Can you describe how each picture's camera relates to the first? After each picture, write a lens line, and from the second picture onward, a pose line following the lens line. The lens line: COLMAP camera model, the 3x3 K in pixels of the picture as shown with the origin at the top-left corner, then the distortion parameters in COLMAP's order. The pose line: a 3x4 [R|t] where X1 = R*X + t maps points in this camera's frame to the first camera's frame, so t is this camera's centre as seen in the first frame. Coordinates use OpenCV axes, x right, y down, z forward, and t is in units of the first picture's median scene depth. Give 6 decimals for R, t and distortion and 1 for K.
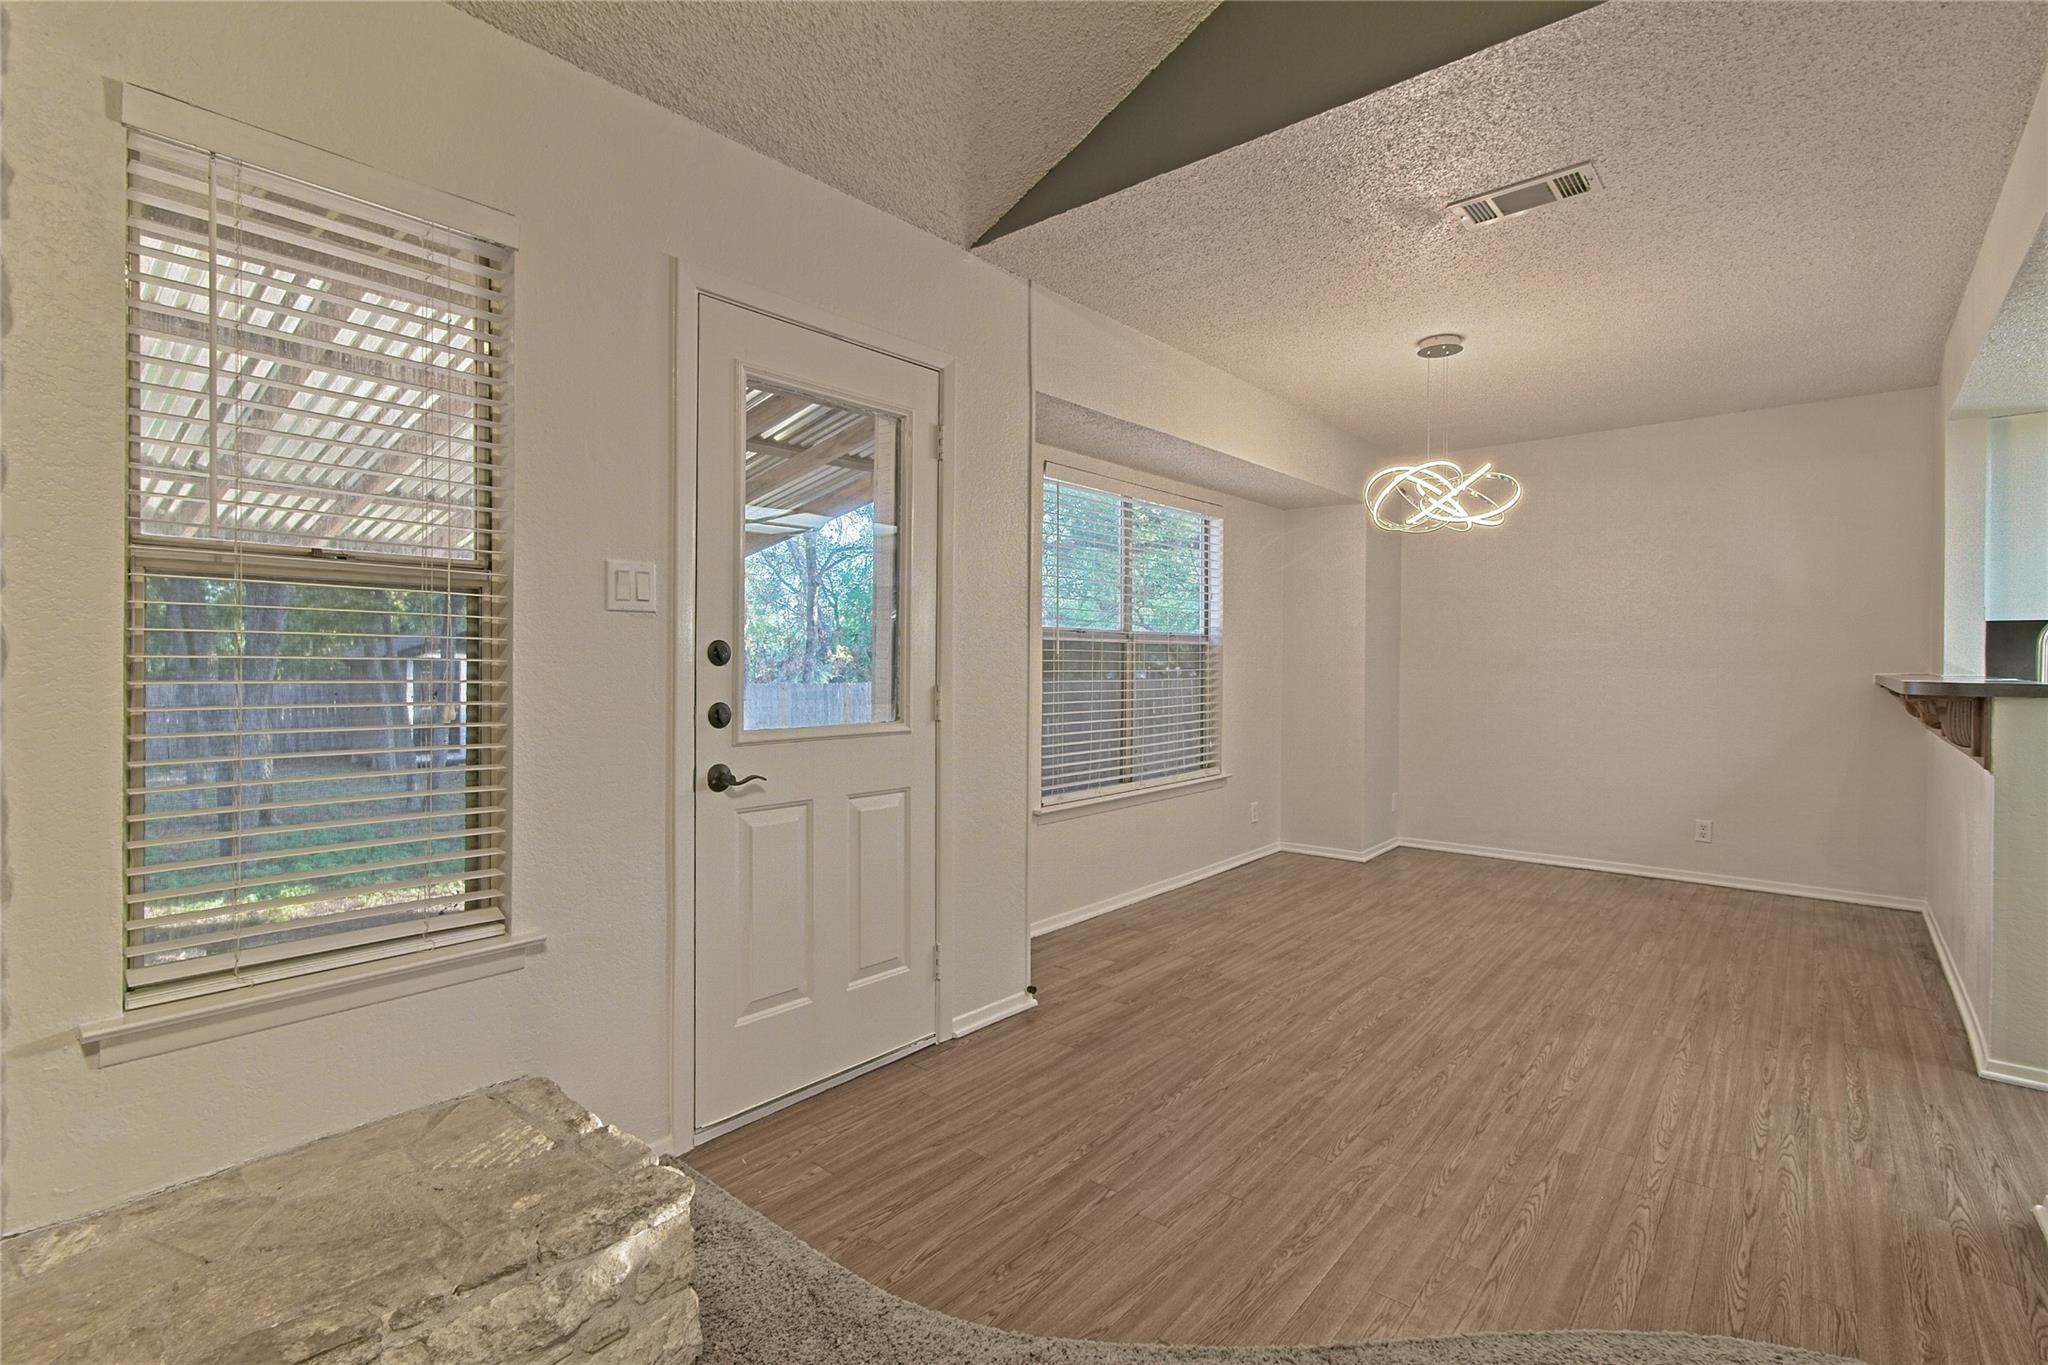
lens RADIAL K [[943.2, 0, 1021.8], [0, 943.2, 664.5], [0, 0, 1]] dist [-0.012346, 0.005173]
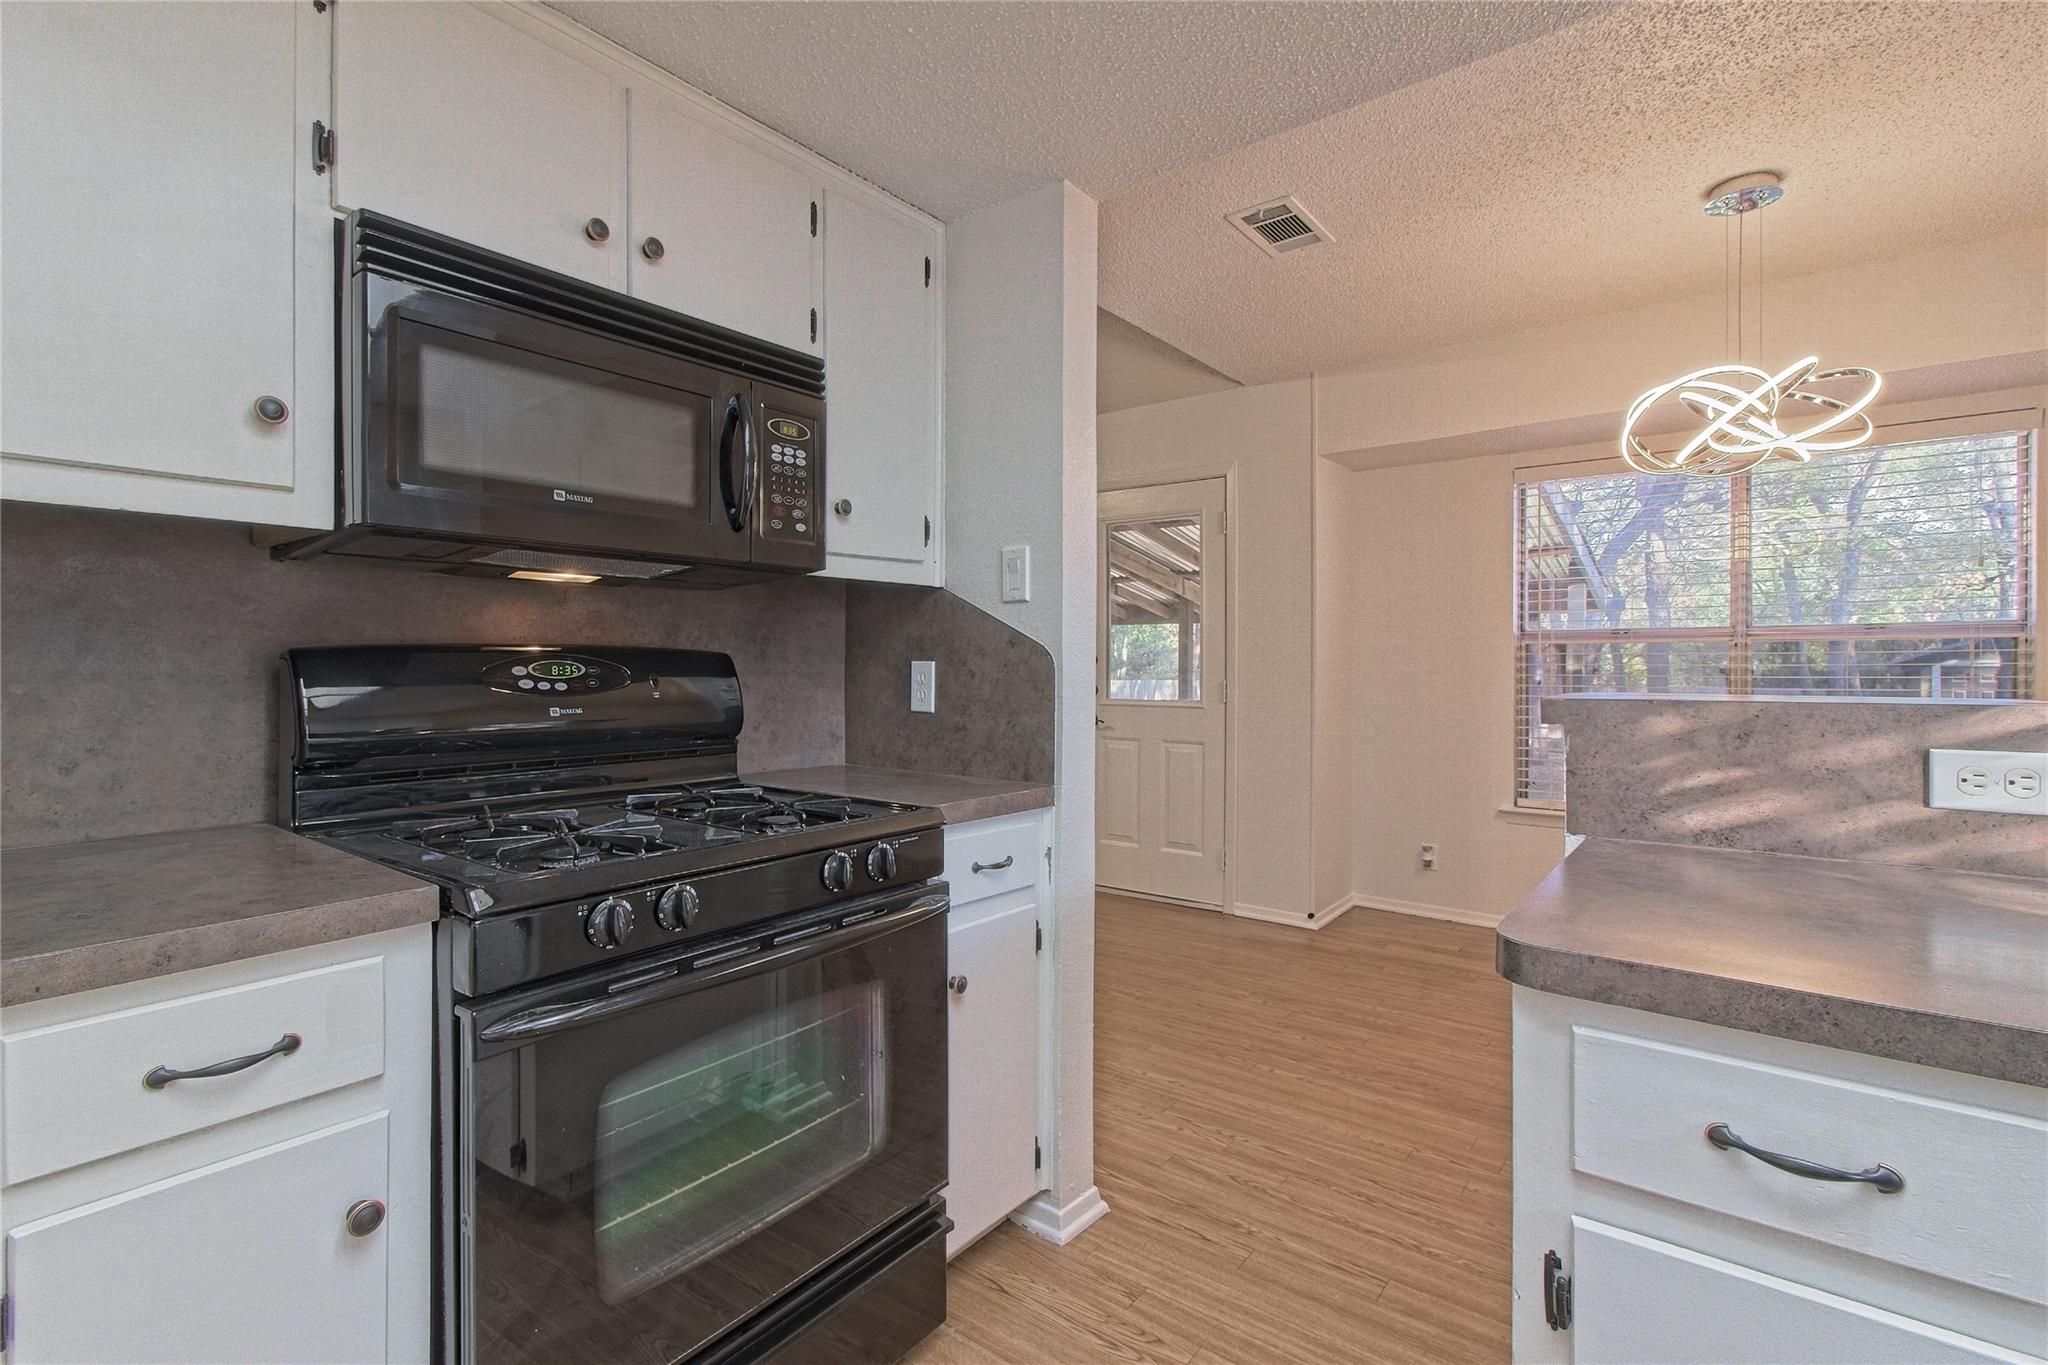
lens RADIAL K [[943.2, 0, 1014.0], [0, 943.2, 667.5], [0, 0, 1]] dist [-0.012346, 0.005173]
pose [[0.042162, -0.000719, -0.999111, 1.298265], [-0.004901, 0.999988, -0.000927, 0.003929], [0.999099, 0.004936, 0.042158, 0.532155]]
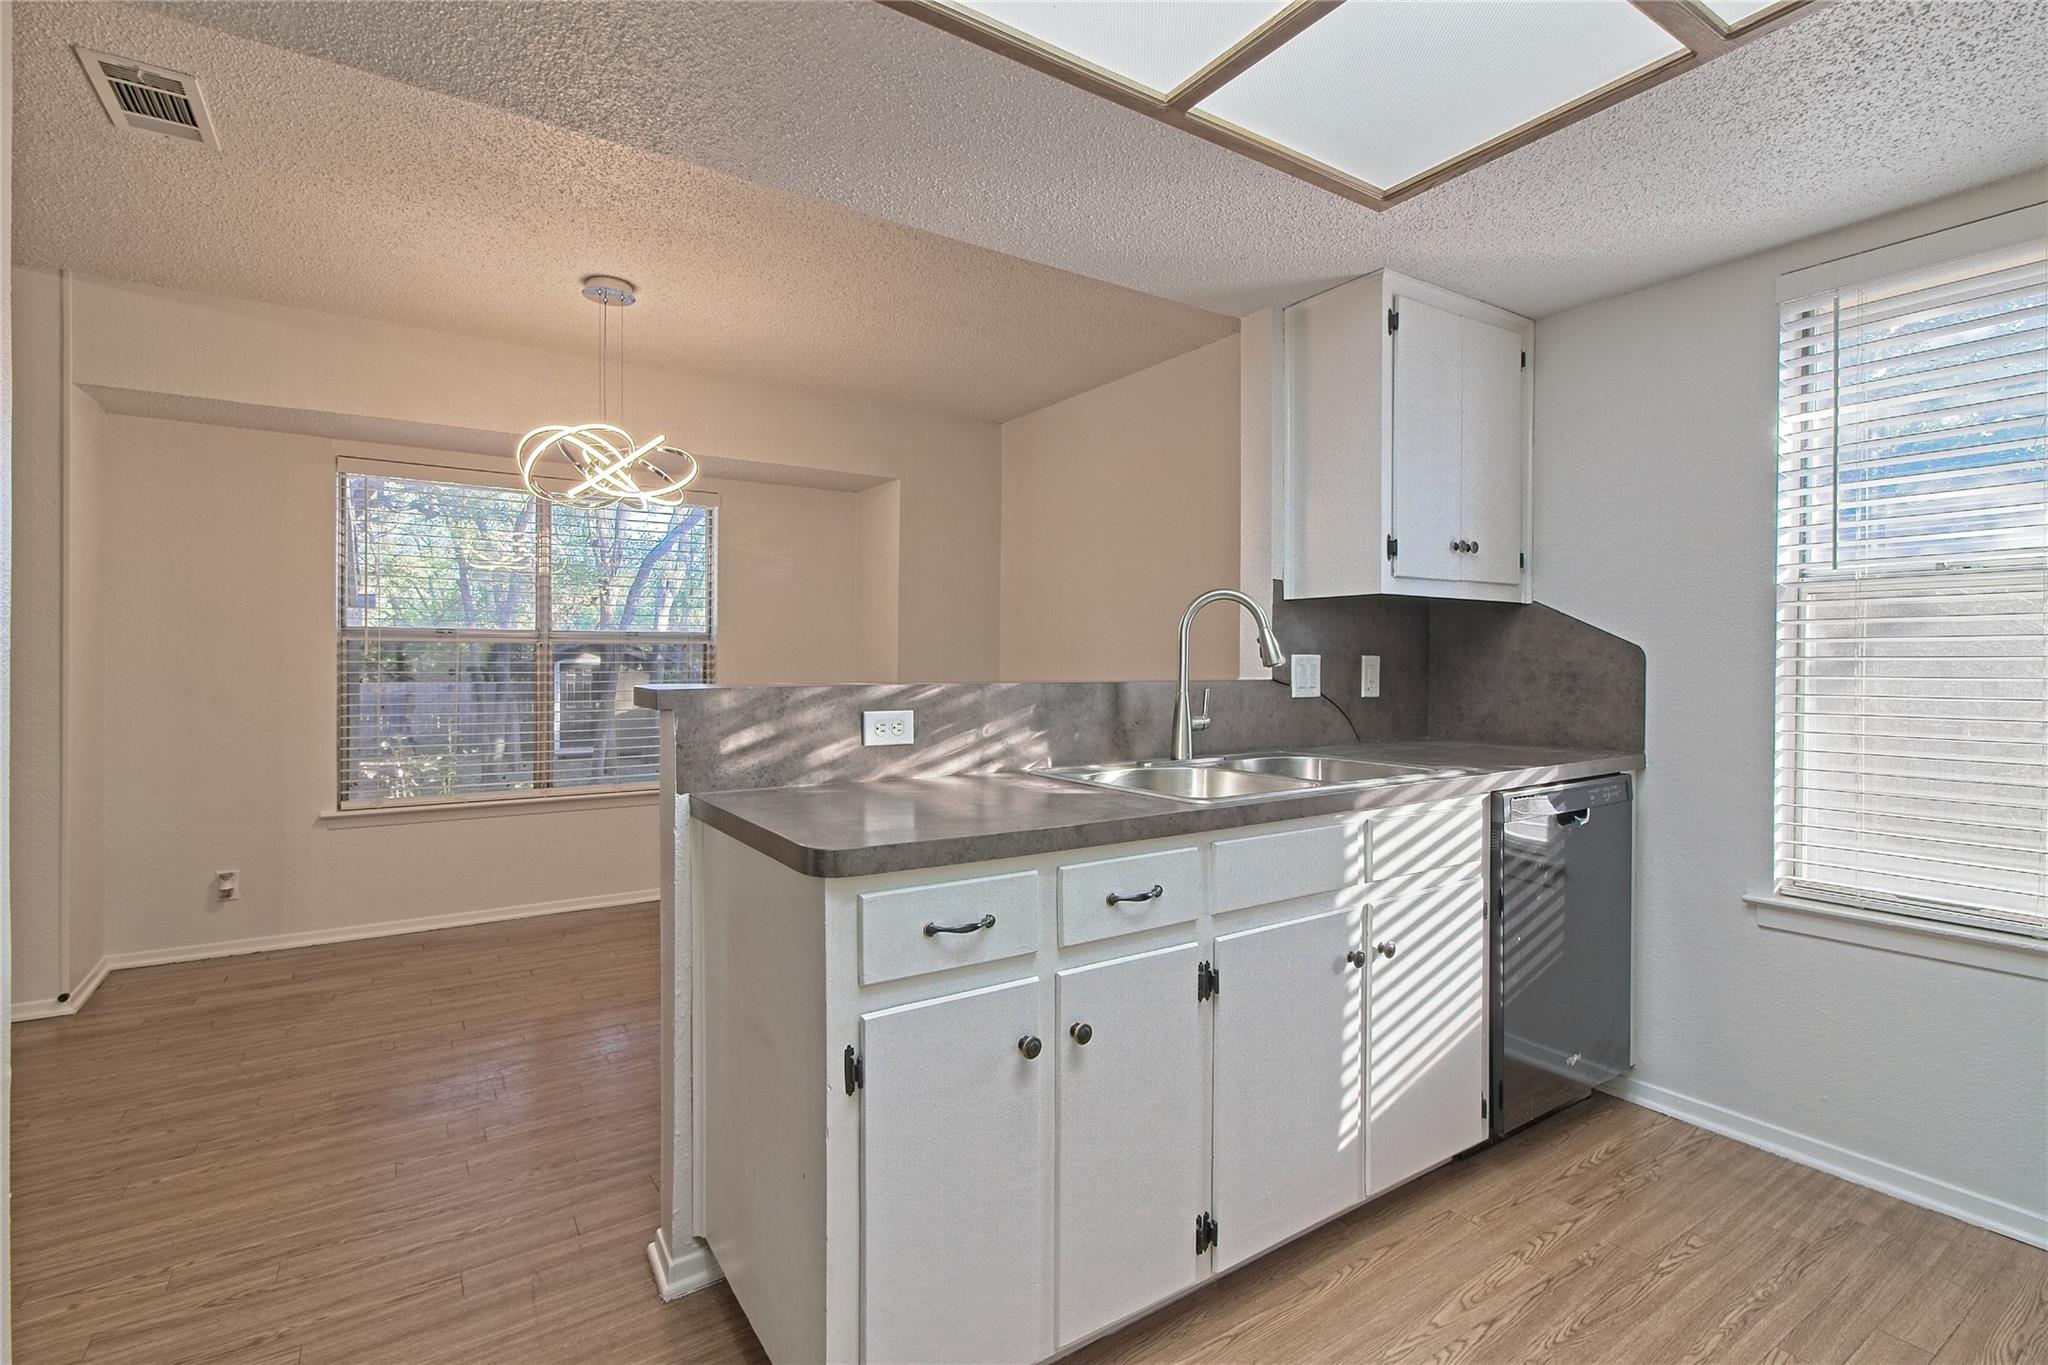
lens RADIAL K [[943.2, 0, 1021.5], [0, 943.2, 667.2], [0, 0, 1]] dist [-0.012346, 0.005173]
pose [[0.964522, 0.000138, -0.264003, 1.222528], [-0.000583, 0.999999, -0.001606, 0.003911], [0.264002, 0.001703, 0.964521, 0.327215]]
